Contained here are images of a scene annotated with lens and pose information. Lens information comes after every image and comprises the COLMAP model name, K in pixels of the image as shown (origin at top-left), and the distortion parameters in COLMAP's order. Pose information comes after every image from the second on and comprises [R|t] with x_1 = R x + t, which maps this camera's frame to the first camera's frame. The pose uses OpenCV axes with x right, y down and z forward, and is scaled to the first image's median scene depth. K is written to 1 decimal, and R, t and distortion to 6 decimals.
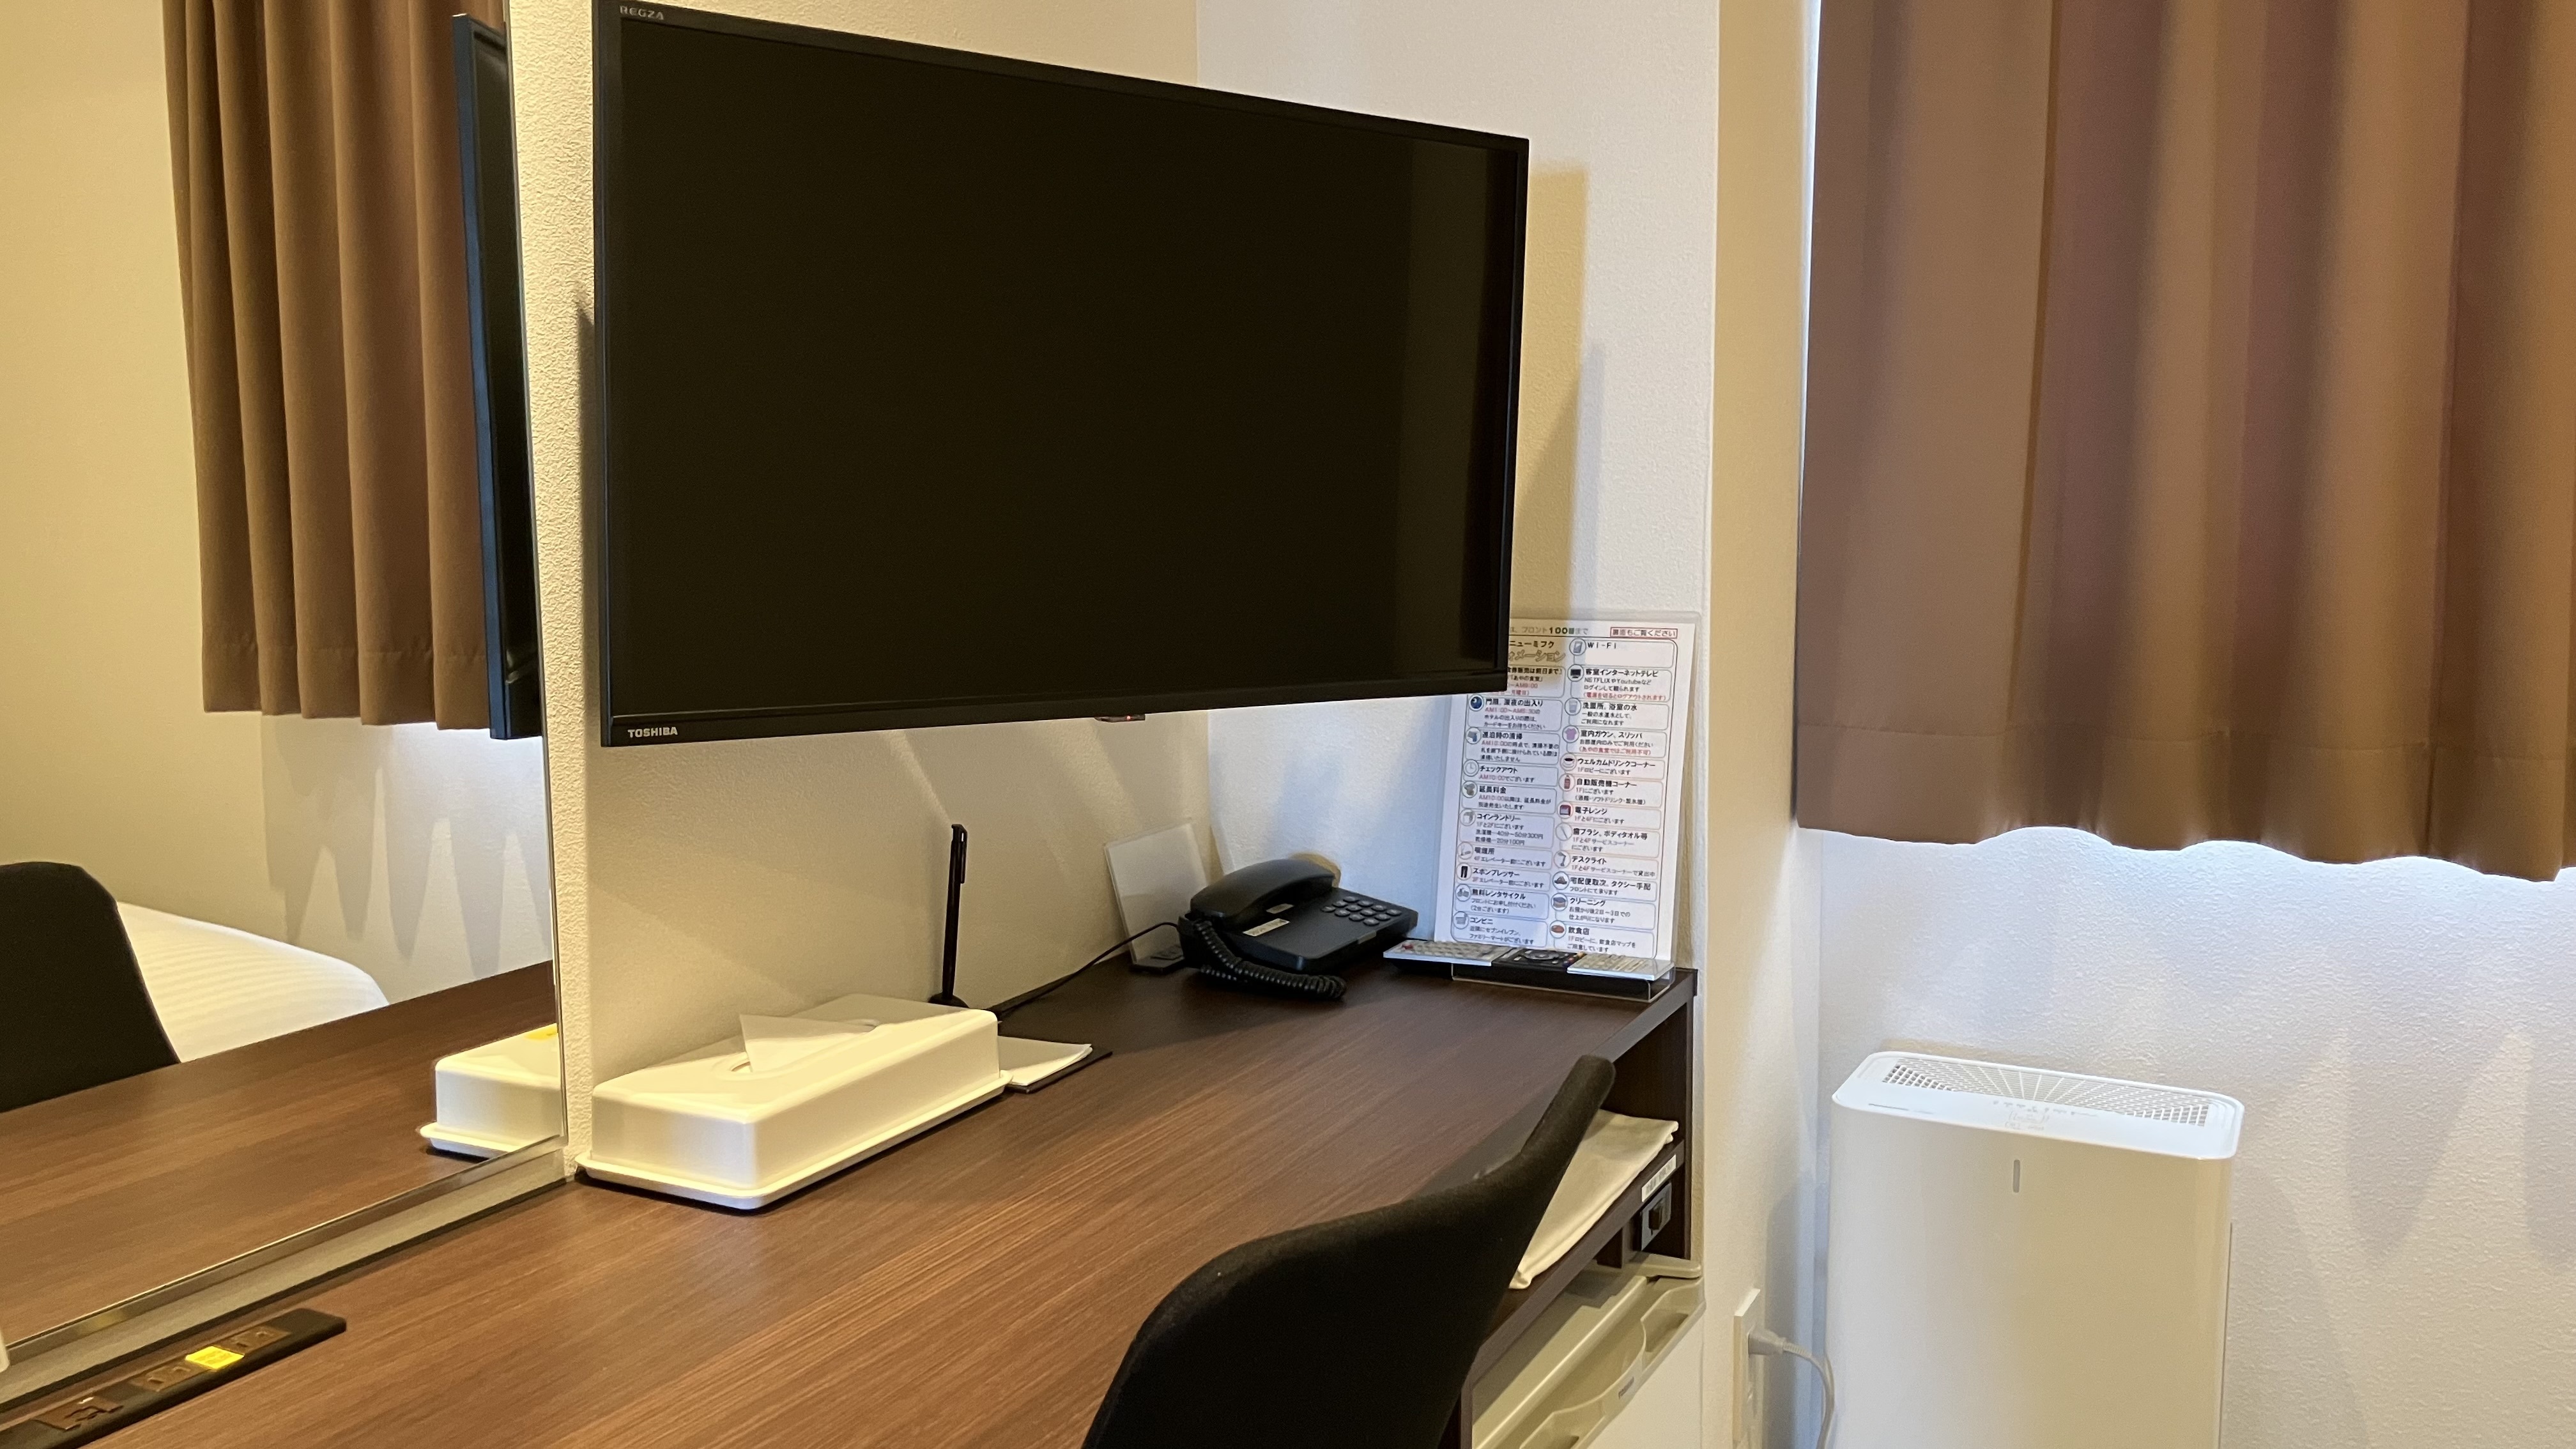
lens RADIAL K [[2051.7, 0, 1288.0], [0, 2051.7, 724.5], [0, 0, 1]] dist [0.098653, -0.145446]
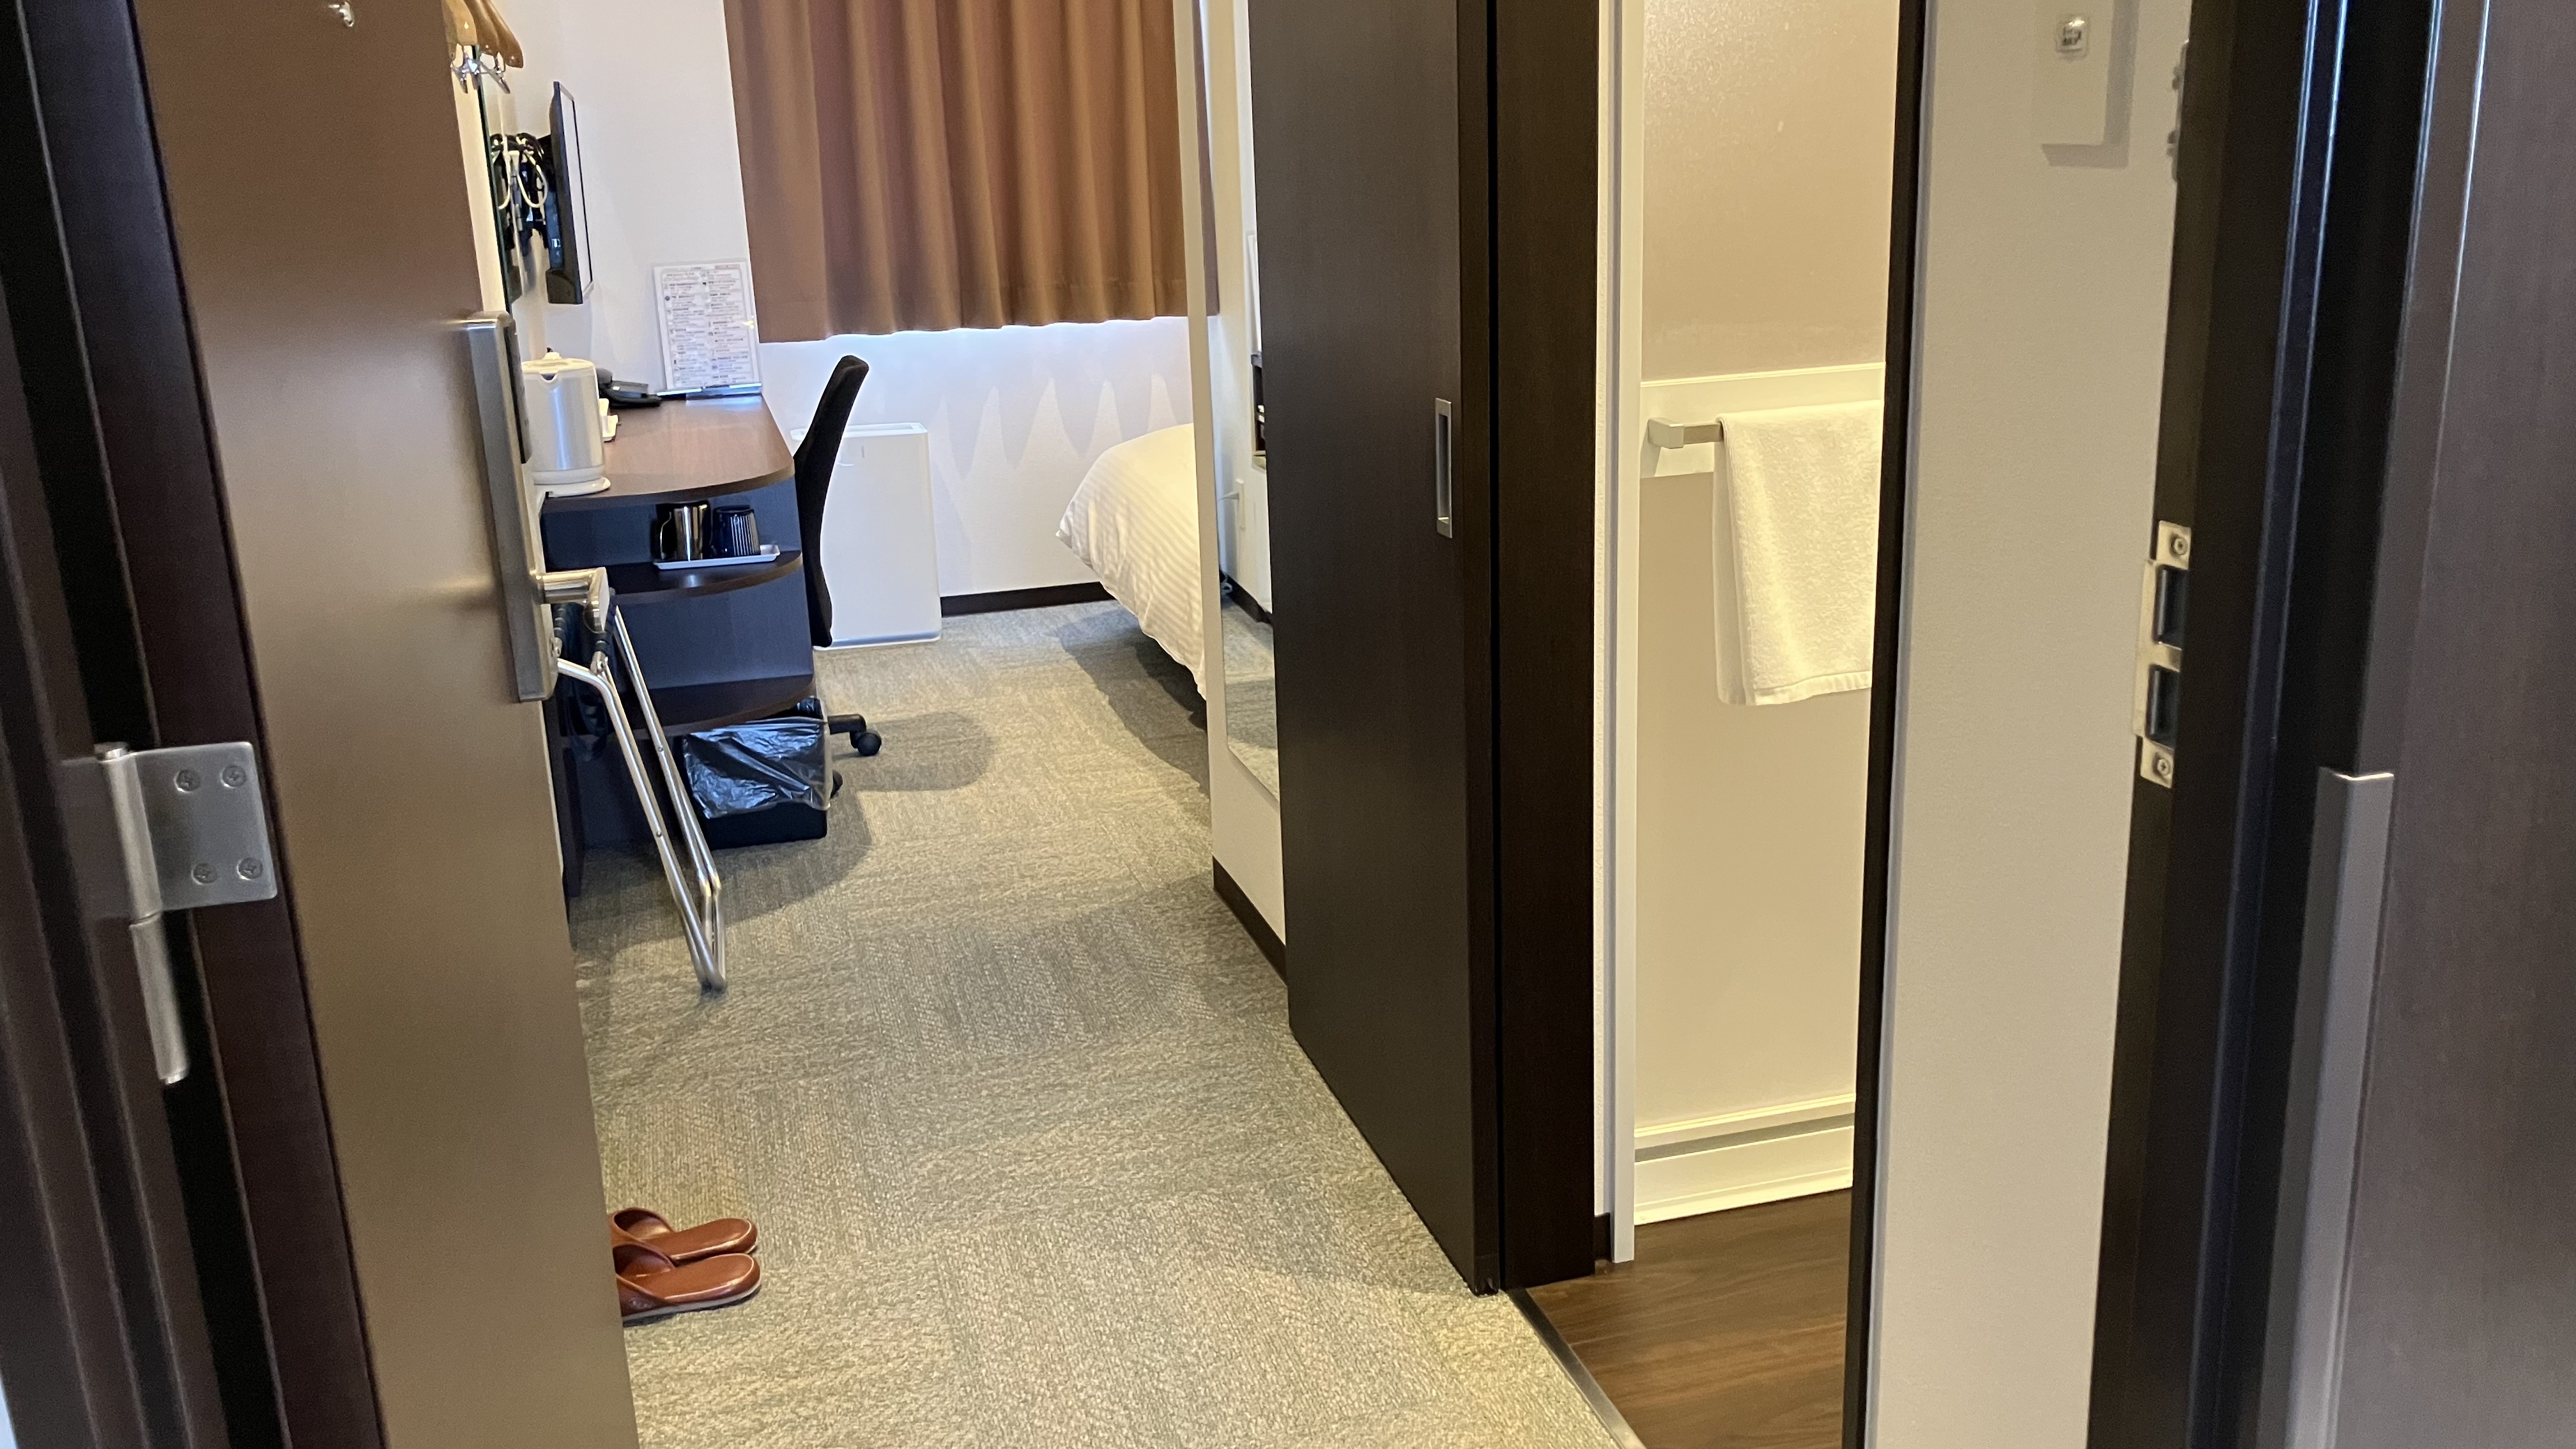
lens RADIAL K [[2038.4, 0, 1255.2], [0, 2038.4, 709.1], [0, 0, 1]] dist [0.160578, -0.609097]
pose [[0.737527, -0.203570, 0.643905, -1.211407], [0.110416, 0.977003, 0.182409, 0.110416], [-0.666230, -0.063434, 0.743043, -1.579580]]
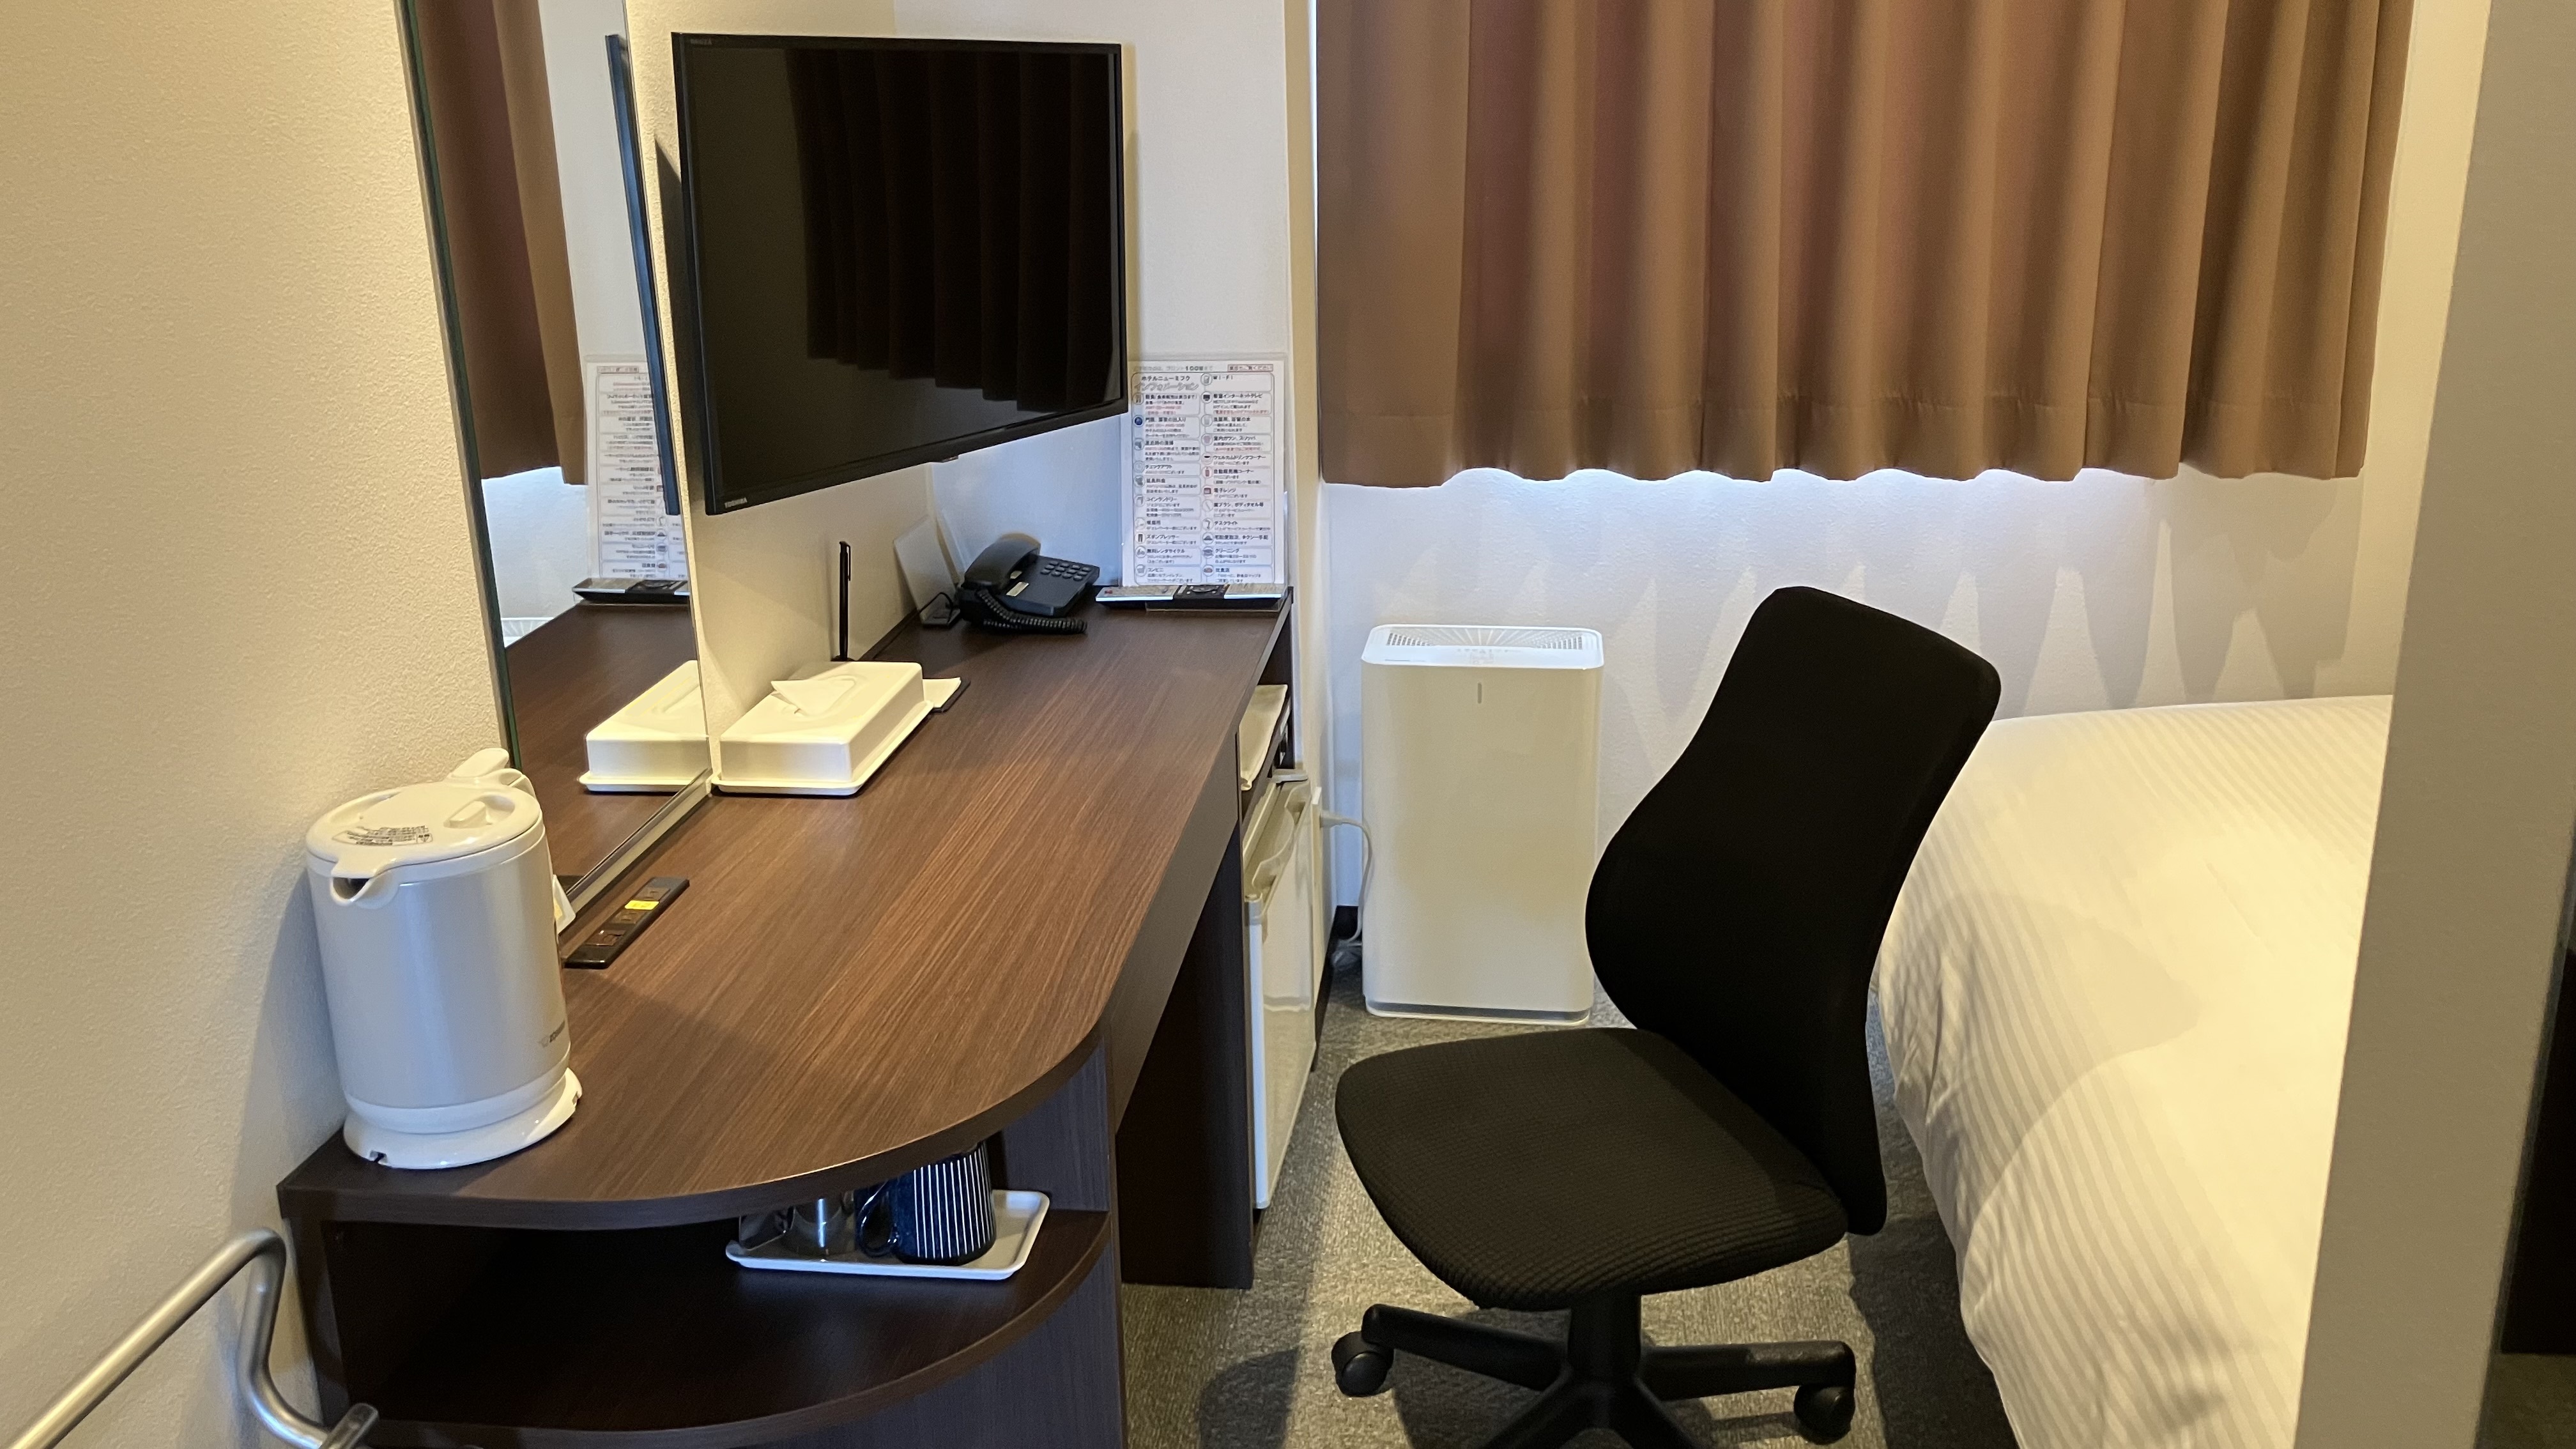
lens RADIAL K [[2038.4, 0, 1255.2], [0, 2038.4, 709.1], [0, 0, 1]] dist [0.160578, -0.609097]
pose [[0.942680, -0.120513, 0.311176, -0.314581], [0.061079, 0.979070, 0.194142, -0.089646], [-0.328060, -0.164007, 0.930311, -0.423868]]
